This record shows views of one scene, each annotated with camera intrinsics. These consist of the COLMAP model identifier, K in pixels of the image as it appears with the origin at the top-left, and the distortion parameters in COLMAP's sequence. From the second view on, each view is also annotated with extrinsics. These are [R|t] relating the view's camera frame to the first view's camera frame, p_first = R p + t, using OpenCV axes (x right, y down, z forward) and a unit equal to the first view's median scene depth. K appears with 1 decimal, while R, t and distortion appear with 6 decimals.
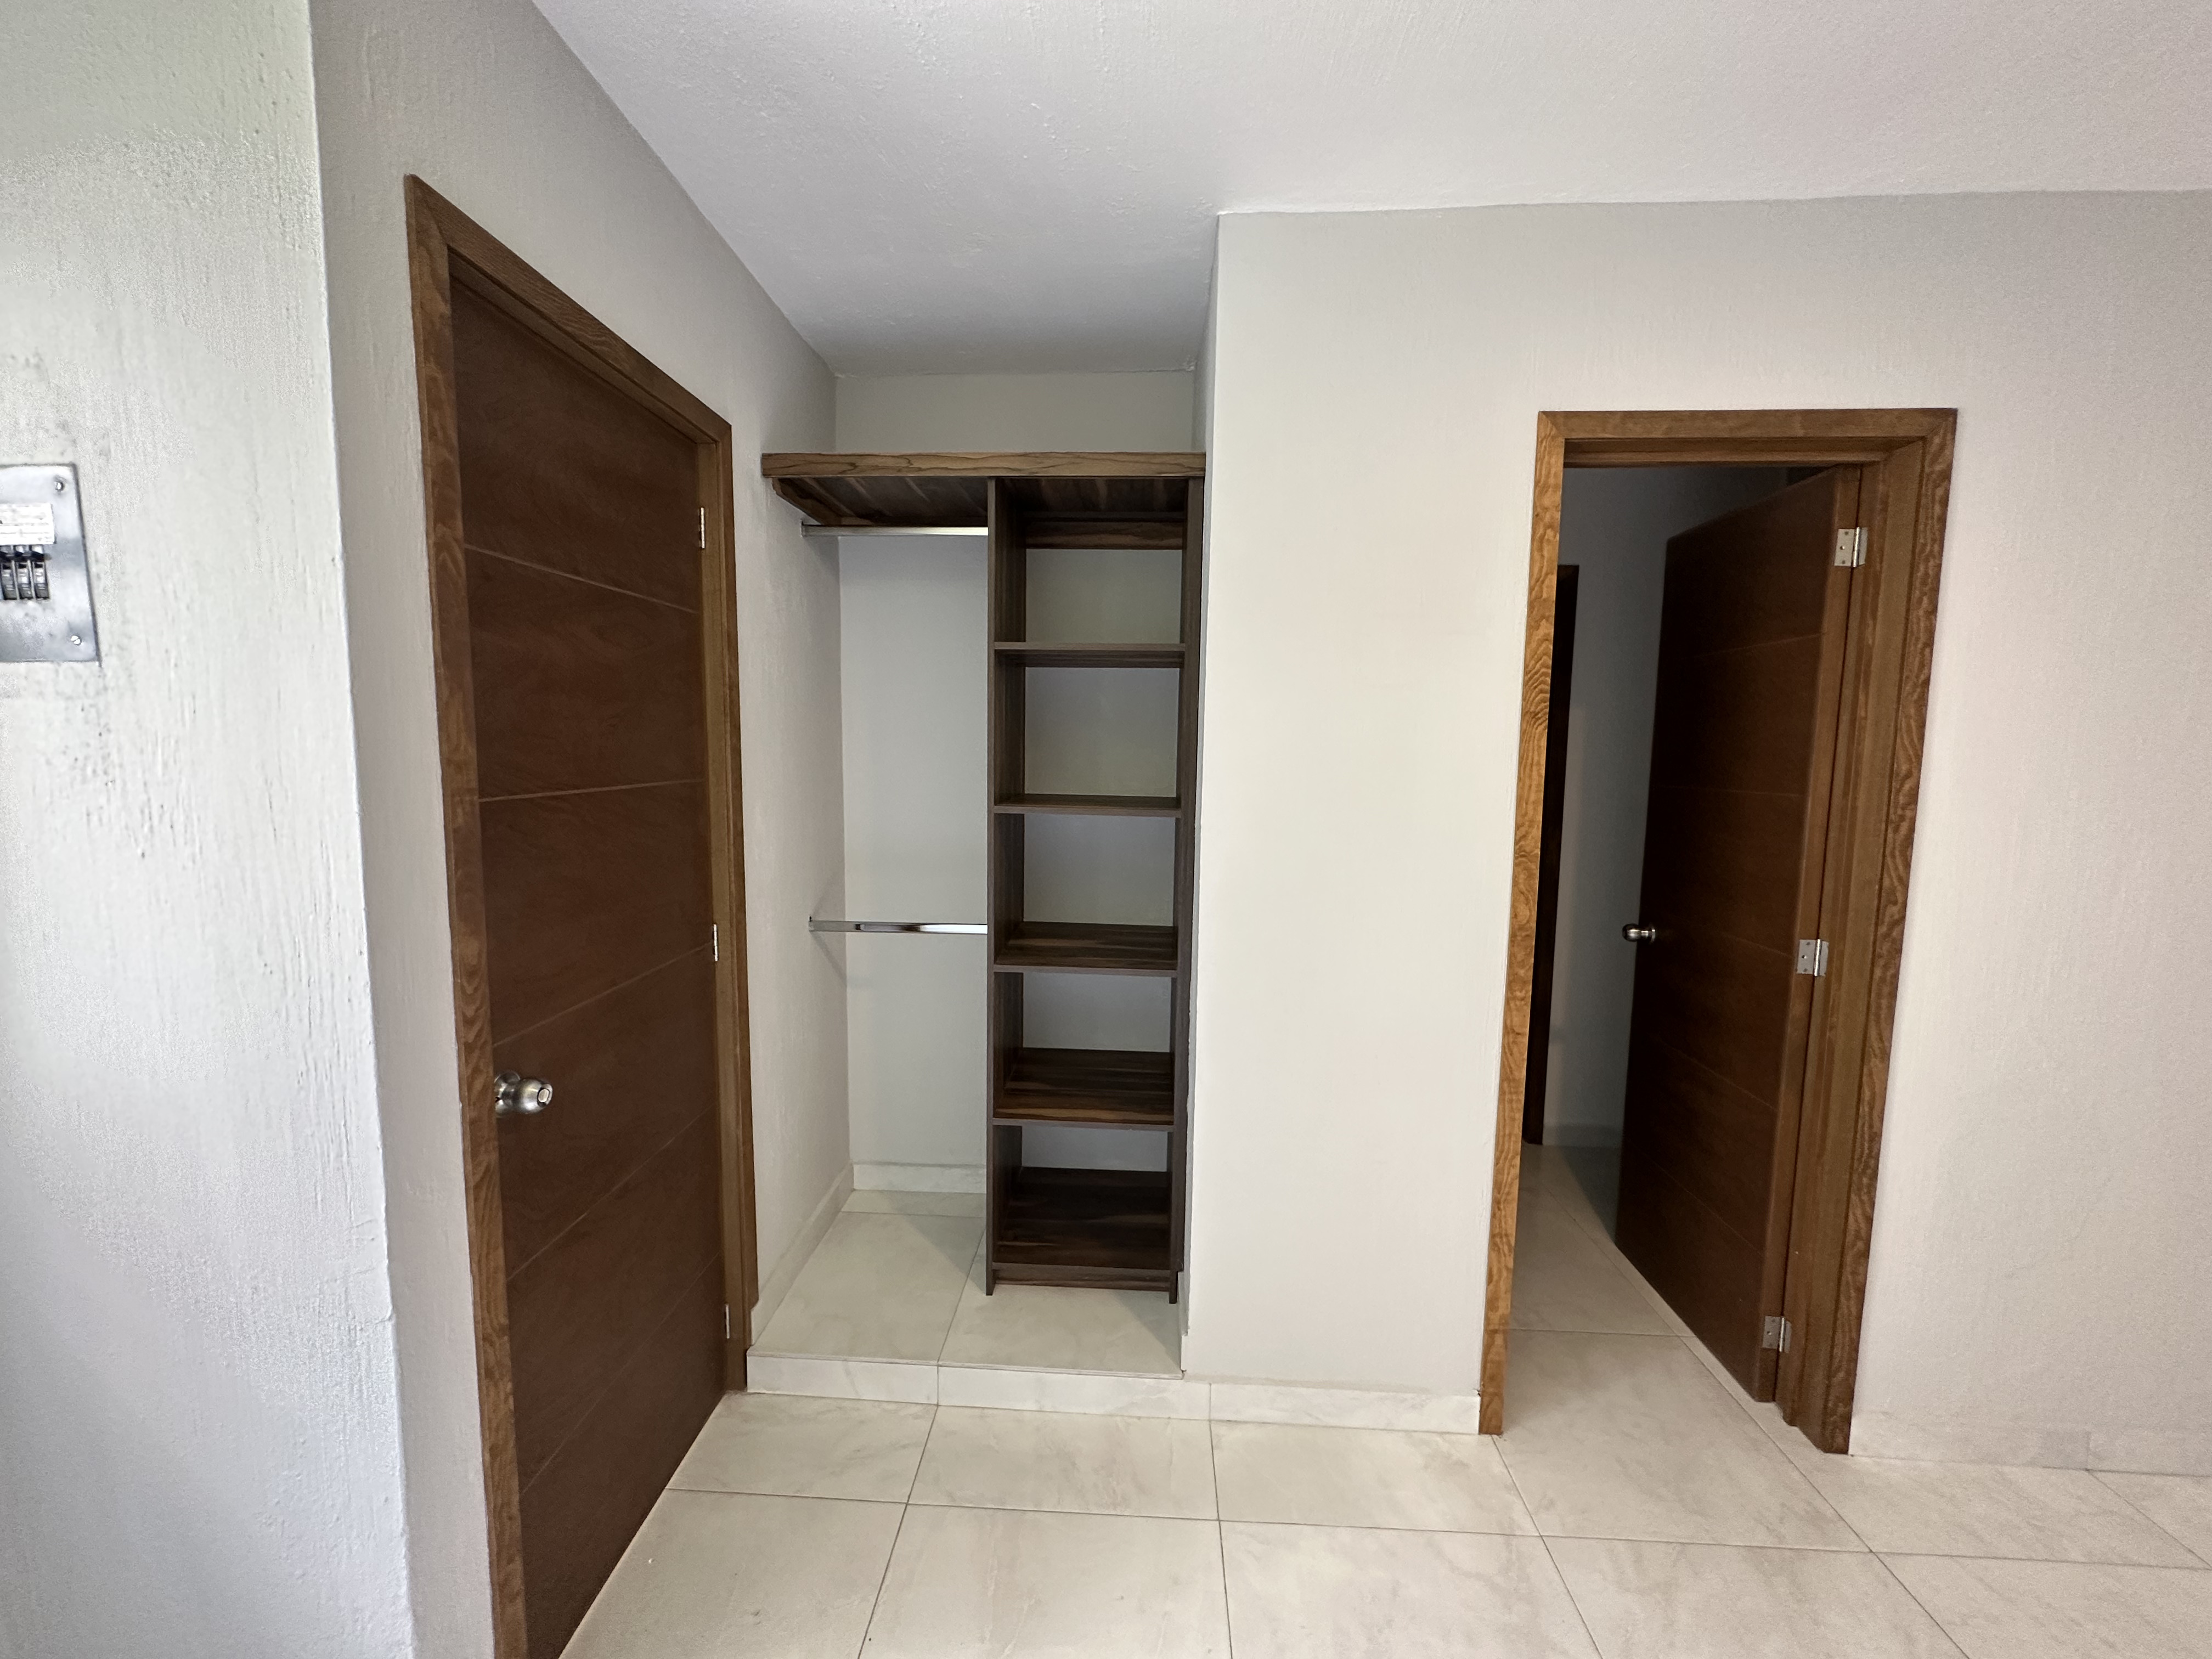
lens RADIAL K [[884.7, 0, 1110.3], [0, 884.7, 831.7], [0, 0, 1]] dist [0.000751, -0.000272]
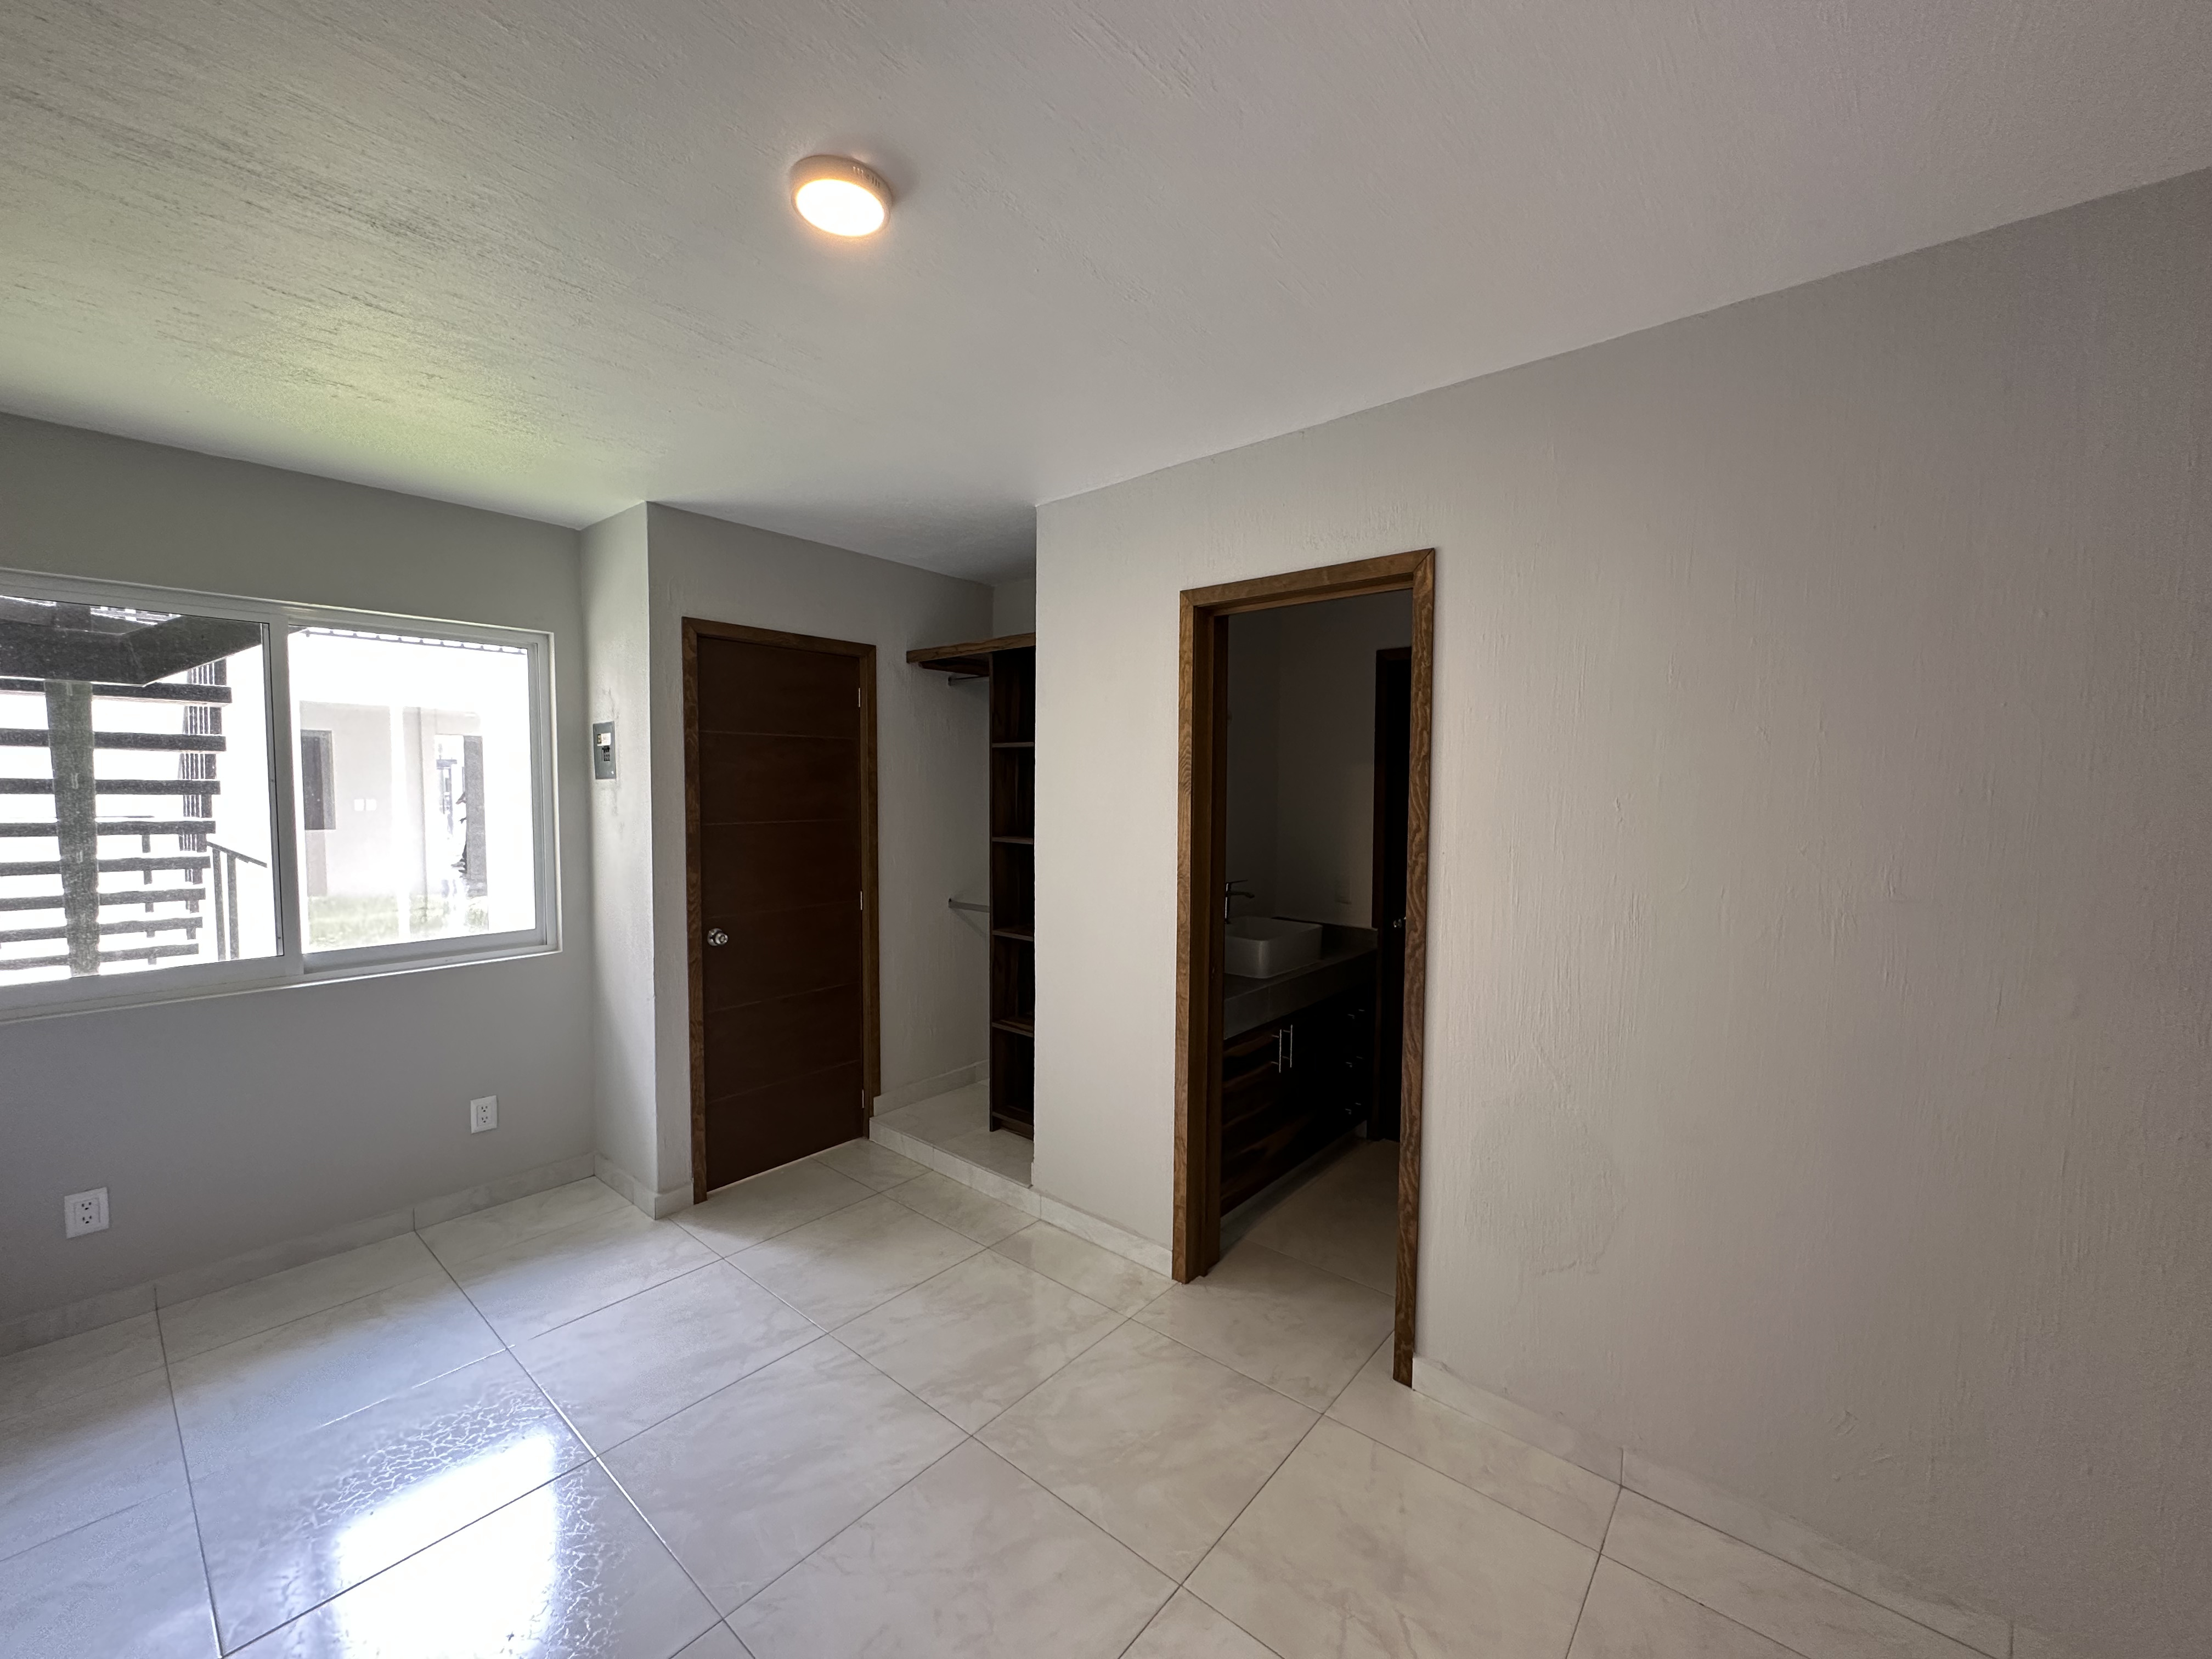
lens RADIAL K [[884.7, 0, 1102.6], [0, 884.7, 831.5], [0, 0, 1]] dist [0.000751, -0.000272]
pose [[0.792478, 0.023752, -0.609438, 1.276327], [-0.056573, 0.997796, -0.034677, 0.008972], [0.607271, 0.061959, 0.792075, -0.277699]]
